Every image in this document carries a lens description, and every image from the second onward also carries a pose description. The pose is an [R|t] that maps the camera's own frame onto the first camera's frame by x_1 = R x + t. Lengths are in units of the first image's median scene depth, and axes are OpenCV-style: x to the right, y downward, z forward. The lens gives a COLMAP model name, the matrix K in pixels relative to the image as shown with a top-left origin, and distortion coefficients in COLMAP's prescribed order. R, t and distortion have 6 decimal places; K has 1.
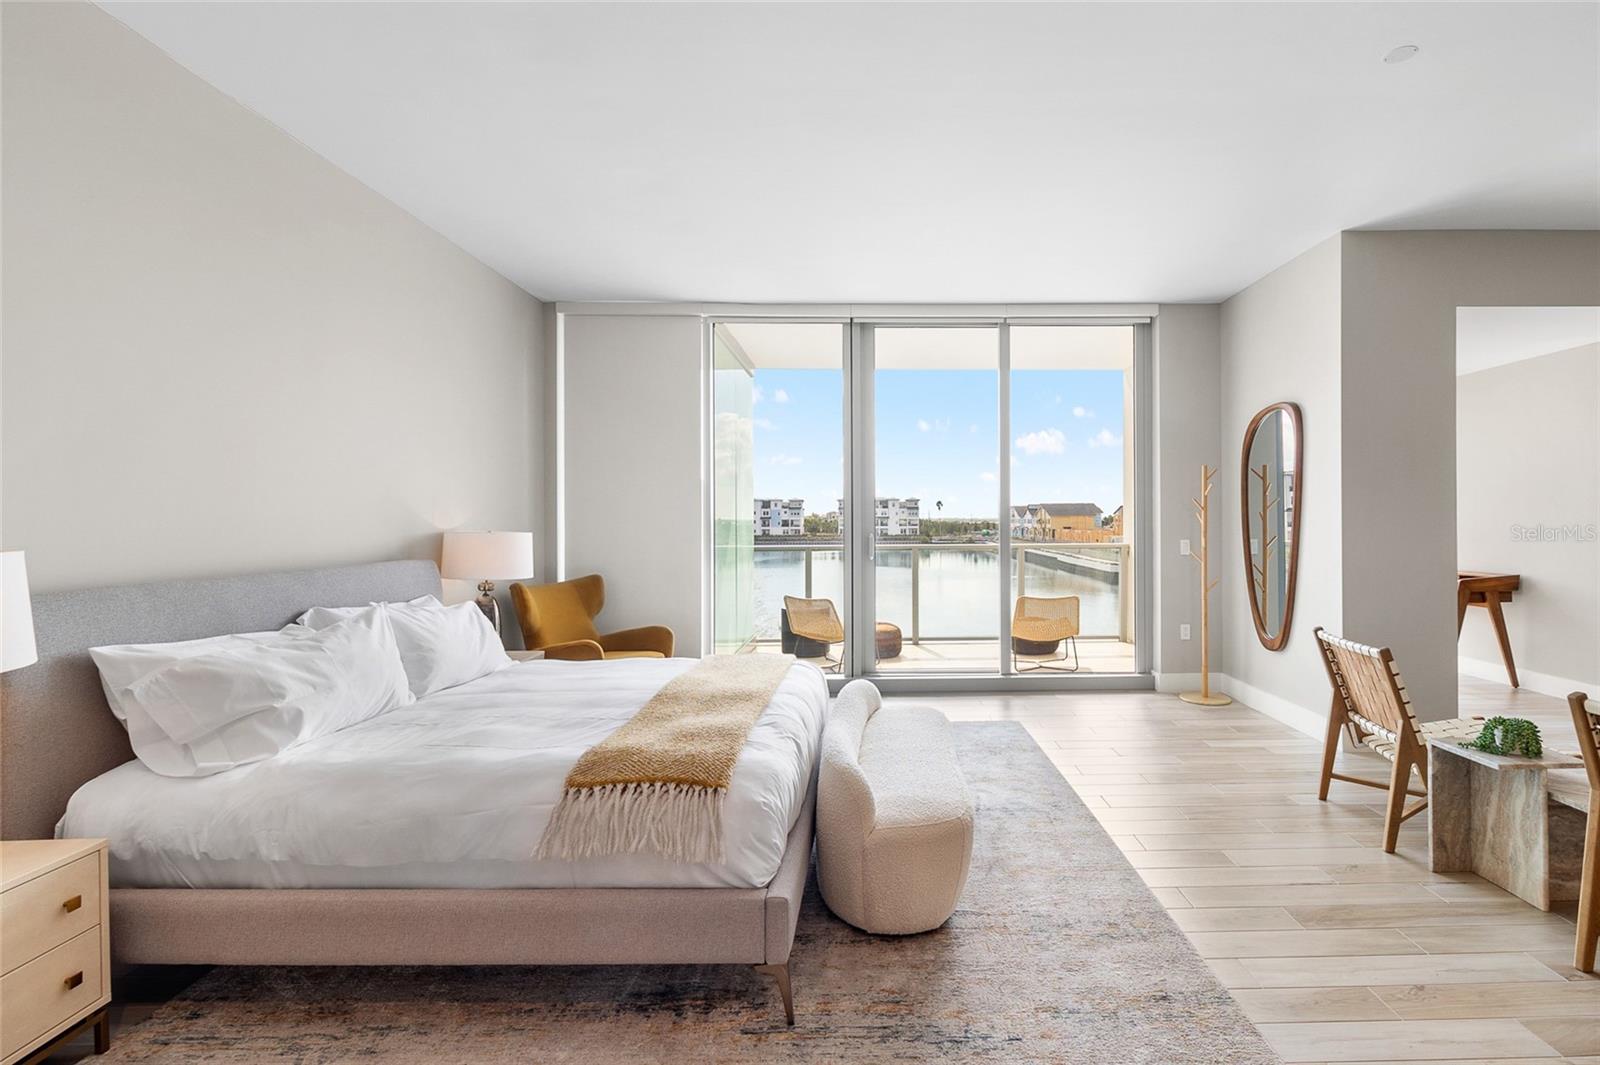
lens RADIAL K [[733.4, 0, 800.9], [0, 733.4, 526.5], [0, 0, 1]] dist [-0.005994, -0.000750]
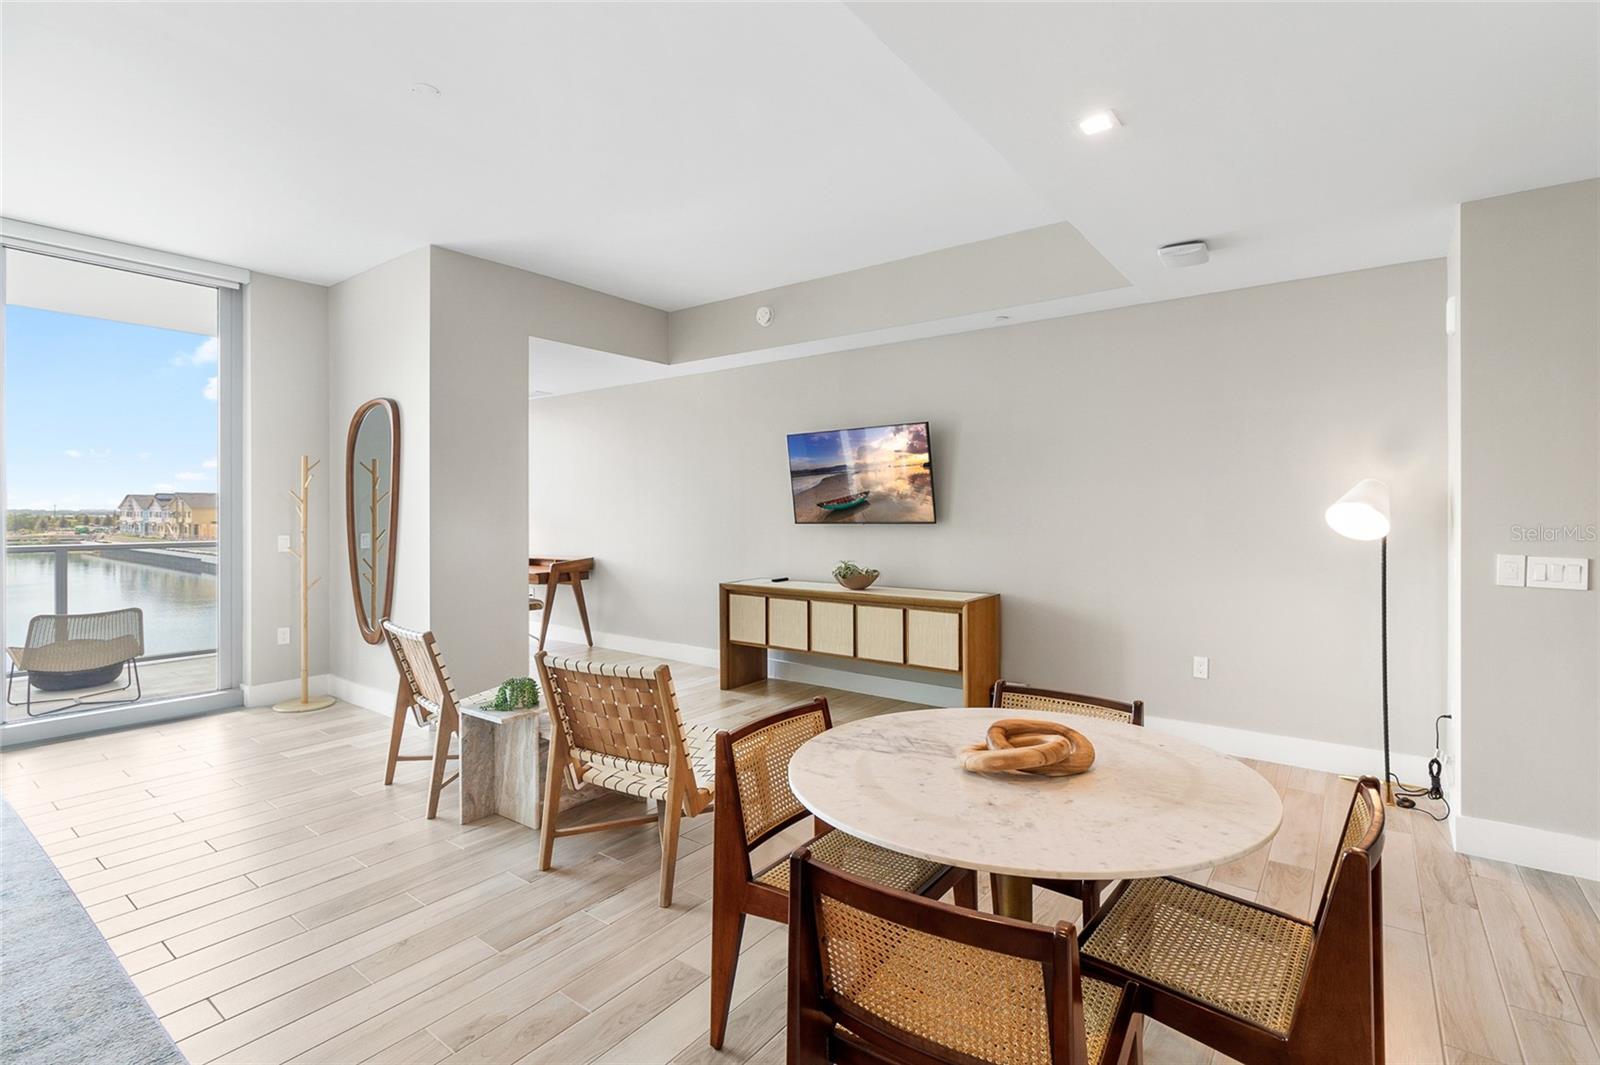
lens RADIAL K [[733.4, 0, 834.2], [0, 733.4, 515.3], [0, 0, 1]] dist [-0.005994, -0.000750]
pose [[0.591289, 0.002990, 0.806454, 0.223435], [0.002342, 0.999983, -0.005424, -0.000247], [-0.806456, 0.005095, 0.591272, -0.110477]]
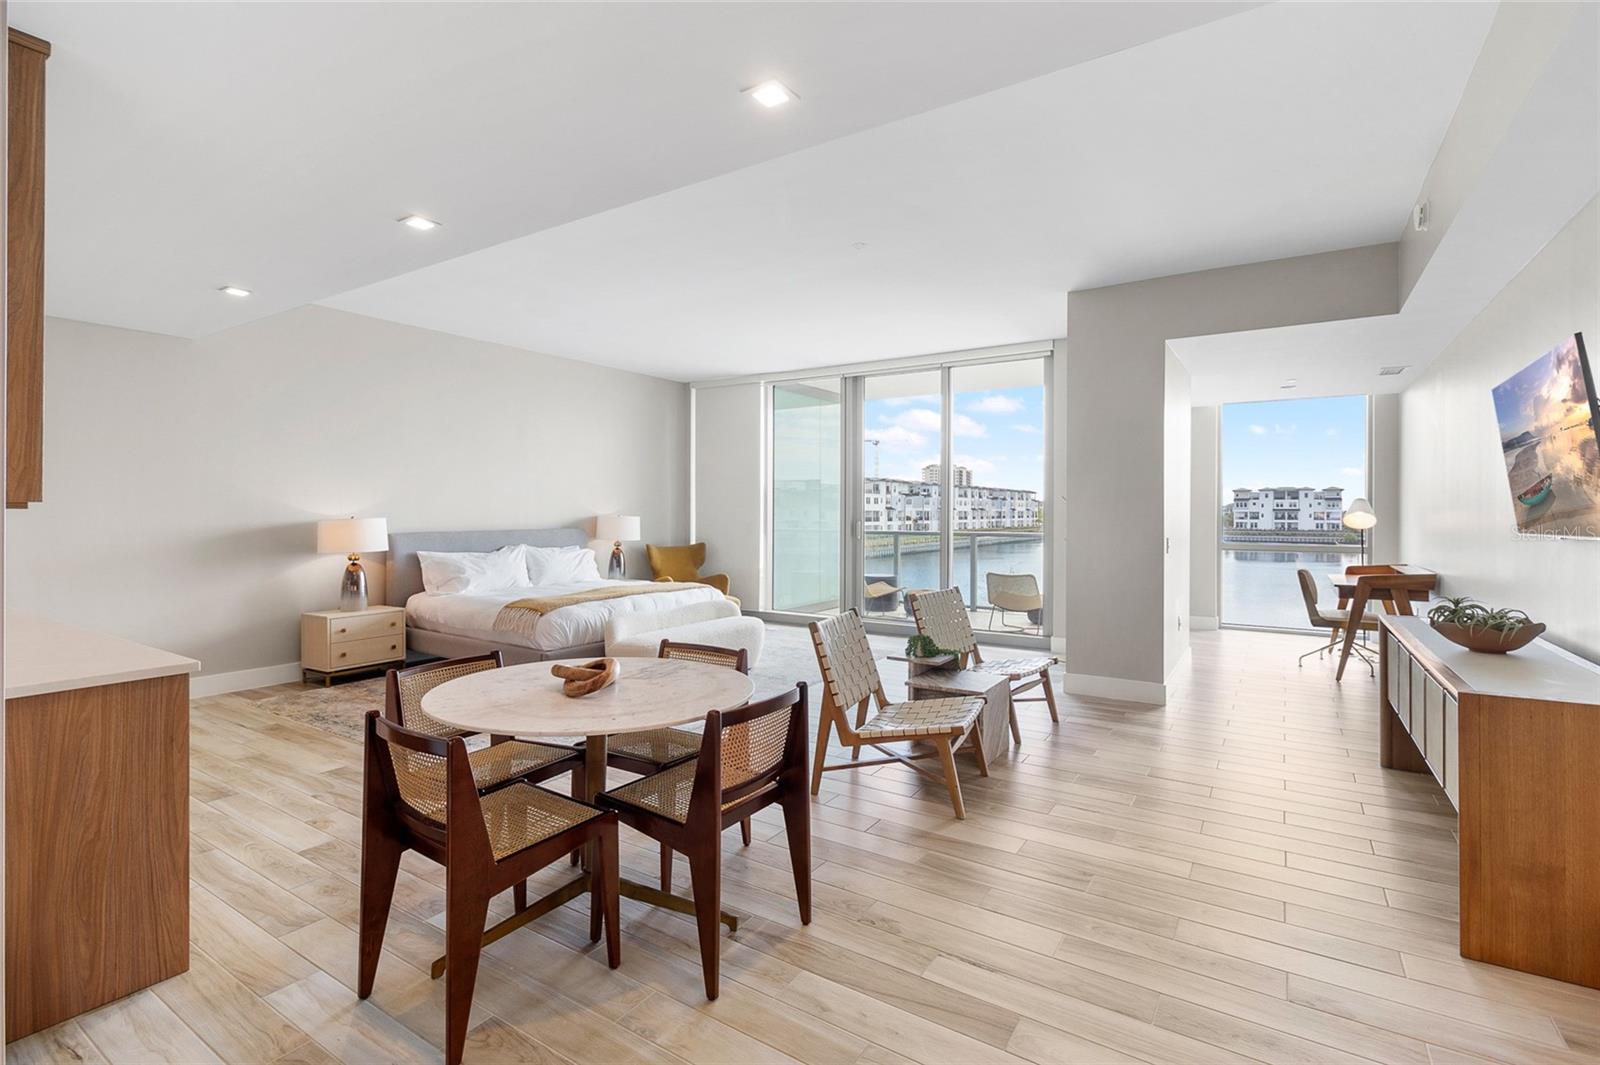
lens RADIAL K [[733.4, 0, 826.2], [0, 733.4, 505.0], [0, 0, 1]] dist [-0.005994, -0.000750]
pose [[0.839361, 0.002643, -0.543568, 1.072643], [-0.011647, 0.999846, -0.013123, -0.003298], [0.543450, 0.017346, 0.839262, -0.321773]]
